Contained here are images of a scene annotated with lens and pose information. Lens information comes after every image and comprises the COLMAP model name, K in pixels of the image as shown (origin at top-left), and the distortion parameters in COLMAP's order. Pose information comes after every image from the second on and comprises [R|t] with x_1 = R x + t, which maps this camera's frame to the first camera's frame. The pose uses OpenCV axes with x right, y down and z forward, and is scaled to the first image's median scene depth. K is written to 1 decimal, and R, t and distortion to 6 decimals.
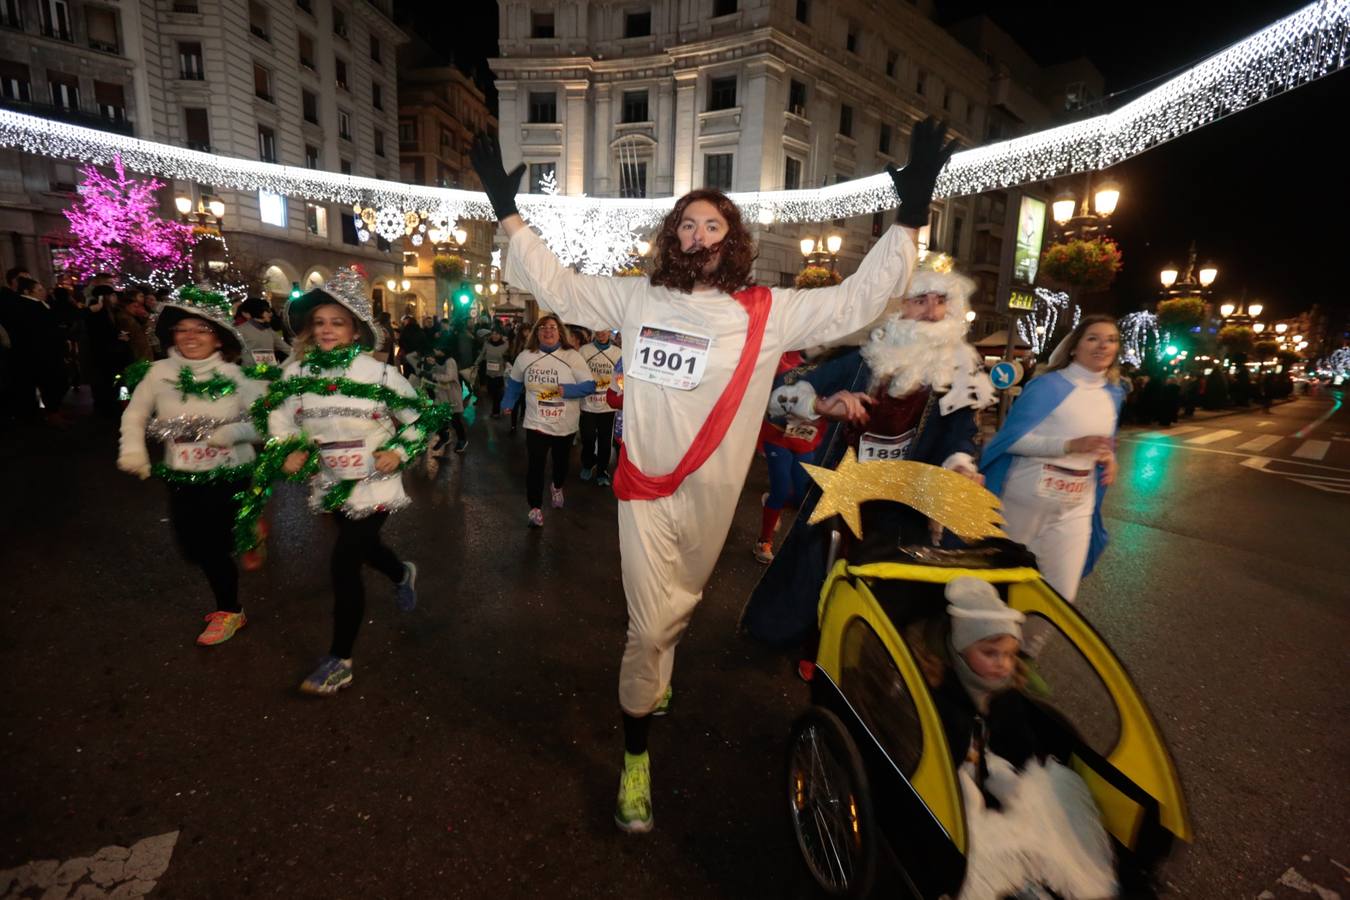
lens RADIAL K [[616.7, 0, 674.7], [0, 616.7, 453.4], [0, 0, 1]] dist [-0.047874, 0.016264]
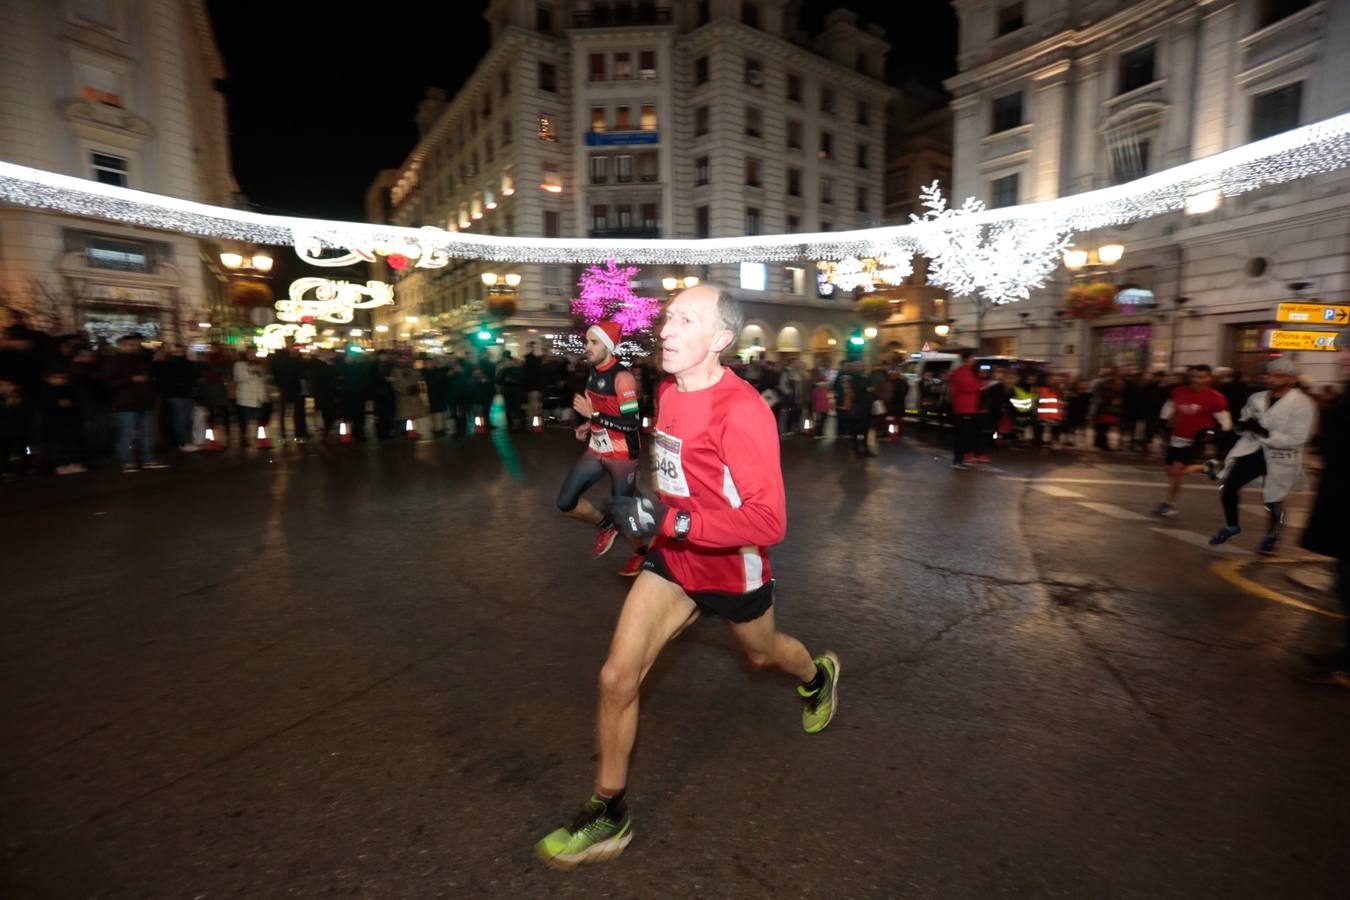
lens RADIAL K [[615.9, 0, 675.0], [0, 615.9, 453.9], [0, 0, 1]] dist [-0.044484, 0.014134]
pose [[0.660521, 0.052608, -0.748962, 0.138251], [-0.111905, 0.993298, -0.028921, -0.017329], [0.742421, 0.102915, 0.661982, 0.149166]]
